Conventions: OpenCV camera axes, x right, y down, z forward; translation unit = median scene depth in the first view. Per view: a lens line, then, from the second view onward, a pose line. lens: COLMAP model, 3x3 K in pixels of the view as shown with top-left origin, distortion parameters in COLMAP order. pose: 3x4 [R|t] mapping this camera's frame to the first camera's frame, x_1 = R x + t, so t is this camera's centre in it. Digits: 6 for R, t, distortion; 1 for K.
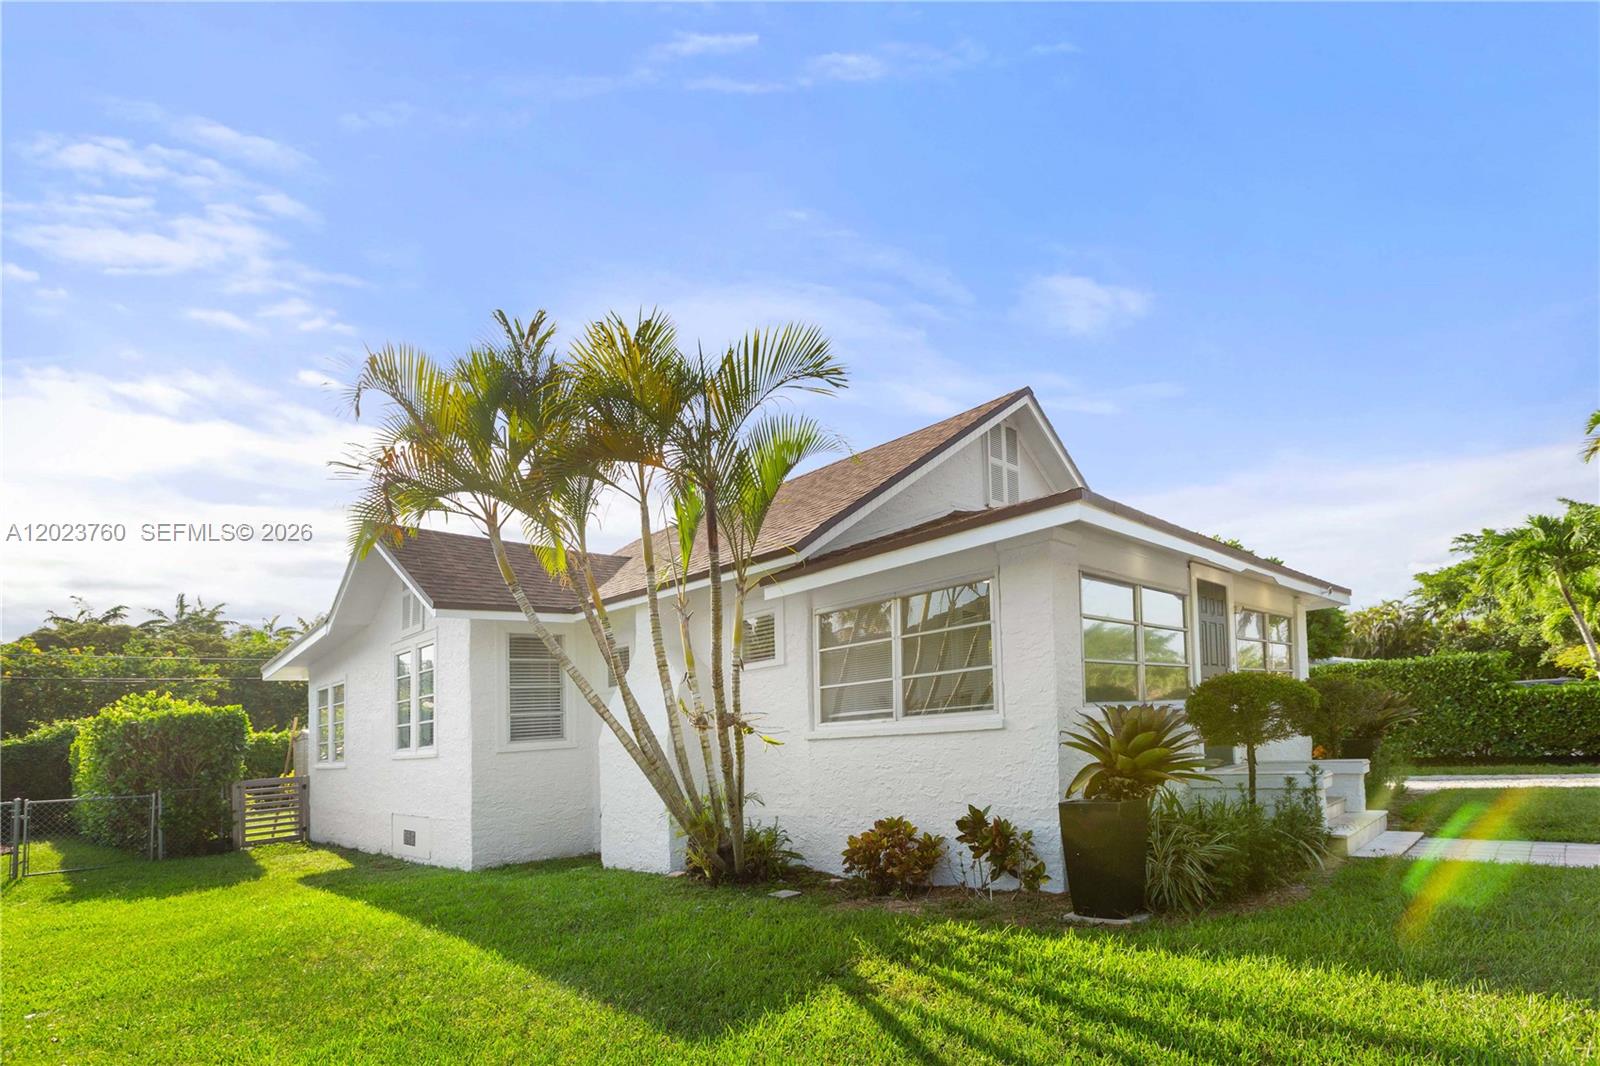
lens RADIAL K [[744.3, 0, 806.3], [0, 744.3, 535.0], [0, 0, 1]] dist [-0.000425, 0.000267]
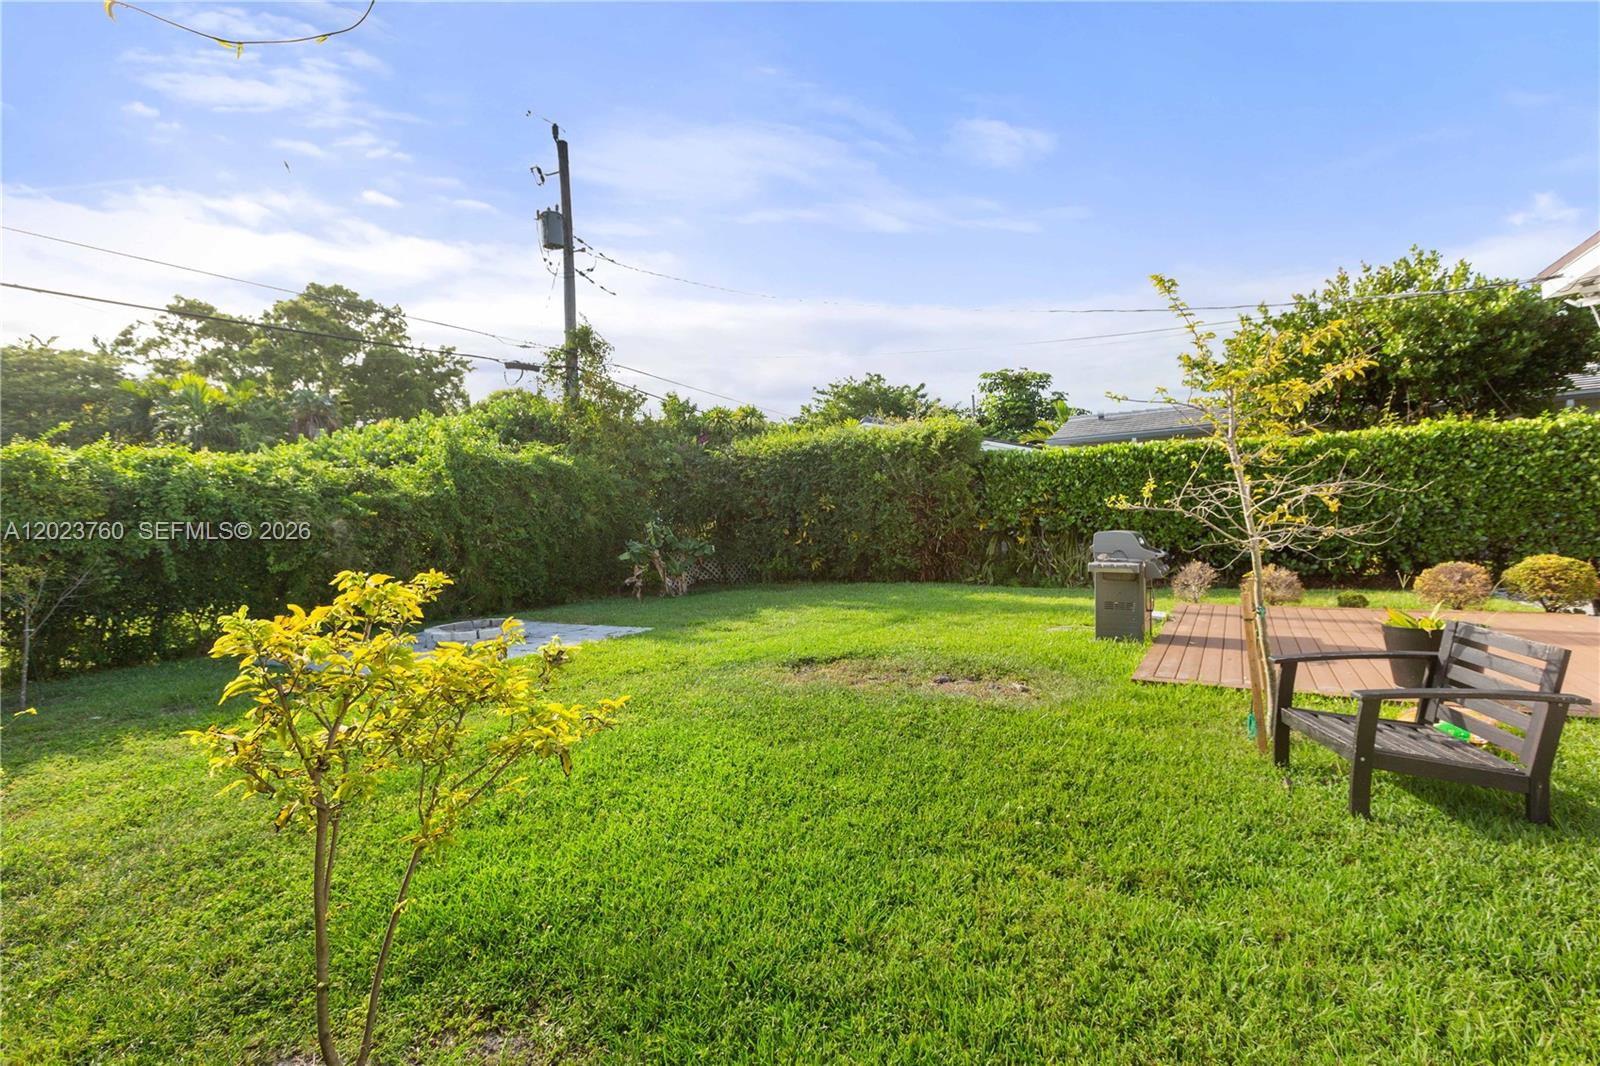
lens RADIAL K [[744.3, 0, 806.3], [0, 744.3, 535.0], [0, 0, 1]] dist [-0.000425, 0.000267]
pose [[0.999977, 0.006132, 0.002799, 0.047435], [-0.006638, 0.968008, 0.250832, 0.015508], [-0.001172, -0.250845, 0.968027, -0.368884]]
